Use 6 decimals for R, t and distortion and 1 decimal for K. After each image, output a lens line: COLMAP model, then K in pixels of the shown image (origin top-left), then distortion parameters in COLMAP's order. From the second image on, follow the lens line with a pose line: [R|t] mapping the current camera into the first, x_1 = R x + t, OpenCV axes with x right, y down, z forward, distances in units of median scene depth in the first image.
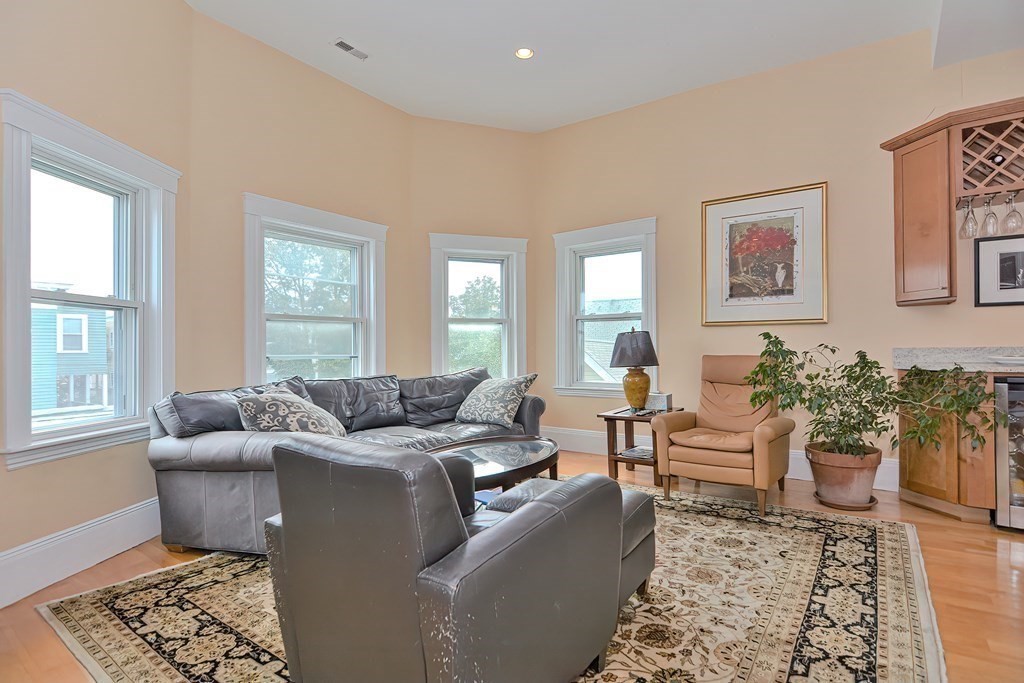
lens RADIAL K [[504.5, 0, 515.8], [0, 504.5, 347.9], [0, 0, 1]] dist [-0.000668, -0.014204]
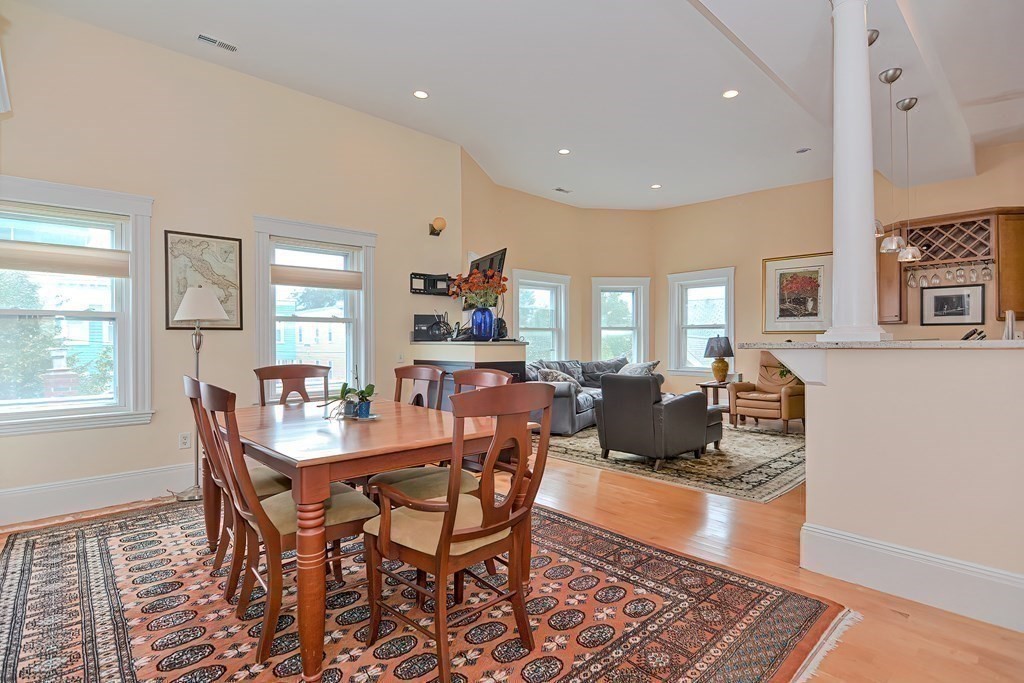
lens RADIAL K [[486.7, 0, 508.8], [0, 486.7, 340.9], [0, 0, 1]] dist [-0.000242, -0.012424]
pose [[0.980524, 0.005546, -0.196319, -0.143094], [-0.005144, 0.999984, 0.002557, -0.019547], [0.196330, -0.001497, 0.980537, -0.772689]]
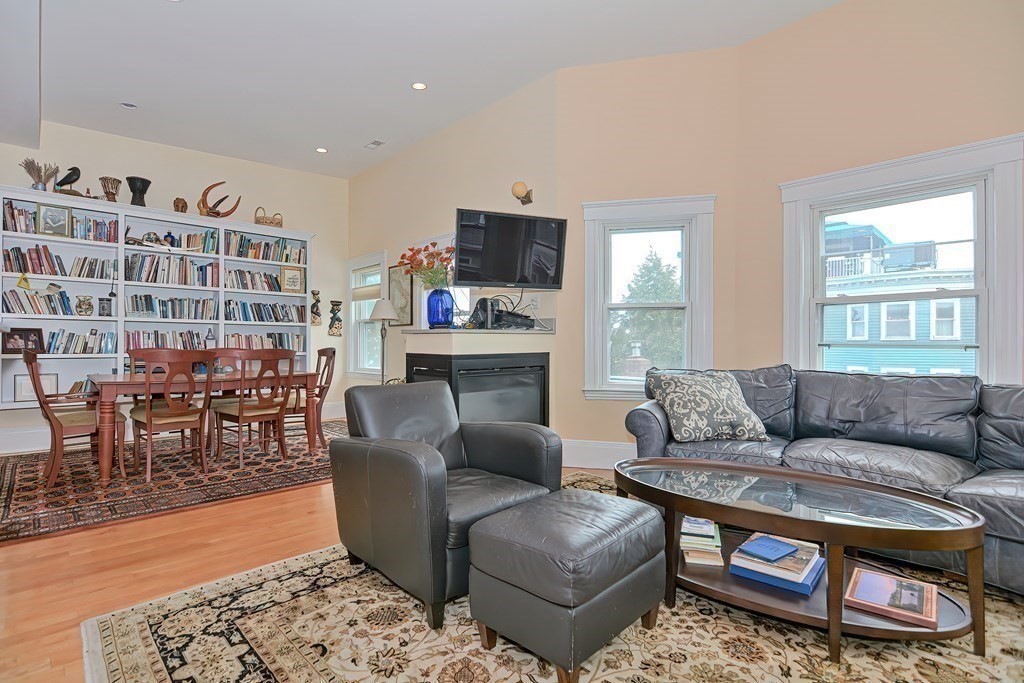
lens RADIAL K [[516.0, 0, 524.0], [0, 516.0, 342.9], [0, 0, 1]] dist [0.000065, -0.000430]
pose [[-0.183830, 0.010457, -0.982902, 0.507660], [0.008742, 0.999921, 0.009003, 0.003186], [0.982919, -0.006937, -0.183907, 0.611975]]
